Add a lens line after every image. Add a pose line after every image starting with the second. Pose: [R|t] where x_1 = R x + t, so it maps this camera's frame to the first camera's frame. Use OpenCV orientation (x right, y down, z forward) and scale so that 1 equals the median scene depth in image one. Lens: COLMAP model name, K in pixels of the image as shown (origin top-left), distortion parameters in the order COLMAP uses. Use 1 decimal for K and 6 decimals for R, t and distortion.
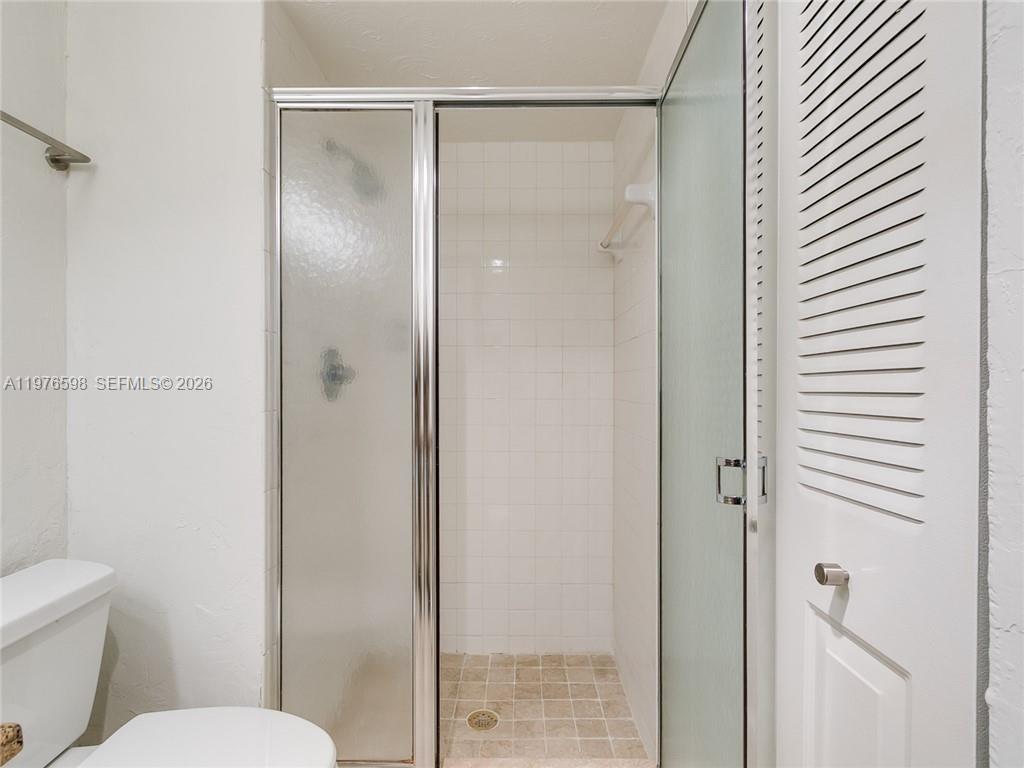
lens RADIAL K [[520.8, 0, 508.4], [0, 520.8, 385.3], [0, 0, 1]] dist [0.002525, -0.000166]
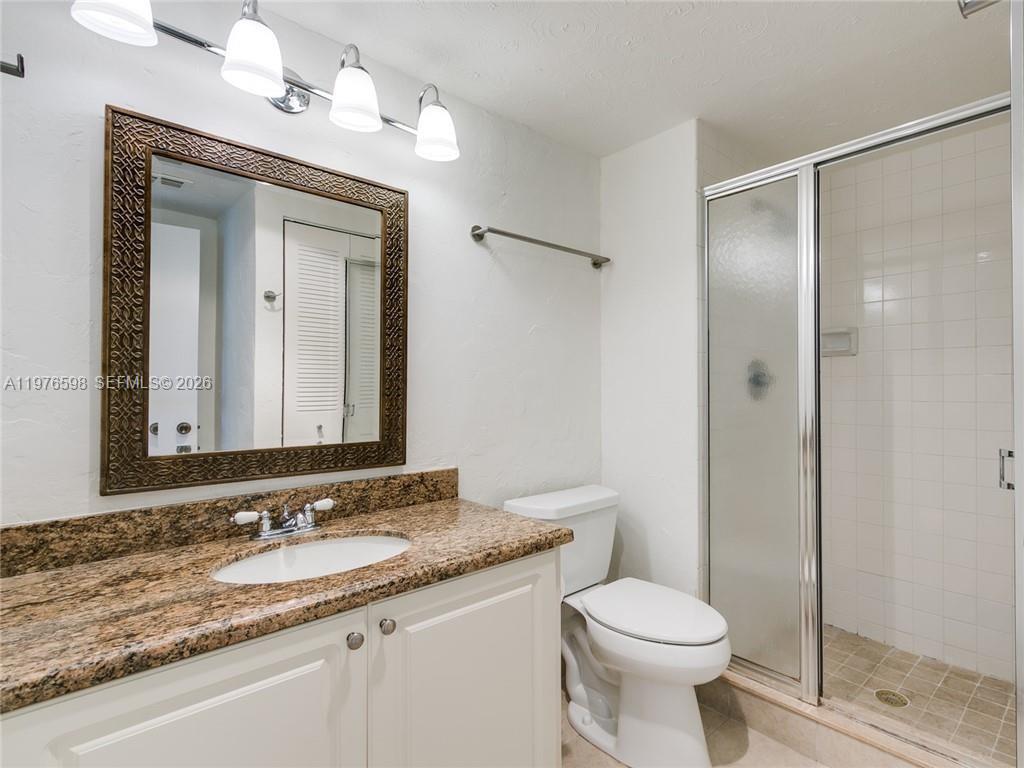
lens RADIAL K [[470.4, 0, 545.5], [0, 470.4, 384.8], [0, 0, 1]] dist [-0.000283, -0.000180]
pose [[0.661948, -0.009522, -0.749489, 0.222826], [0.001680, 0.999936, -0.011220, 0.003104], [0.749548, 0.006168, 0.661922, -0.194253]]
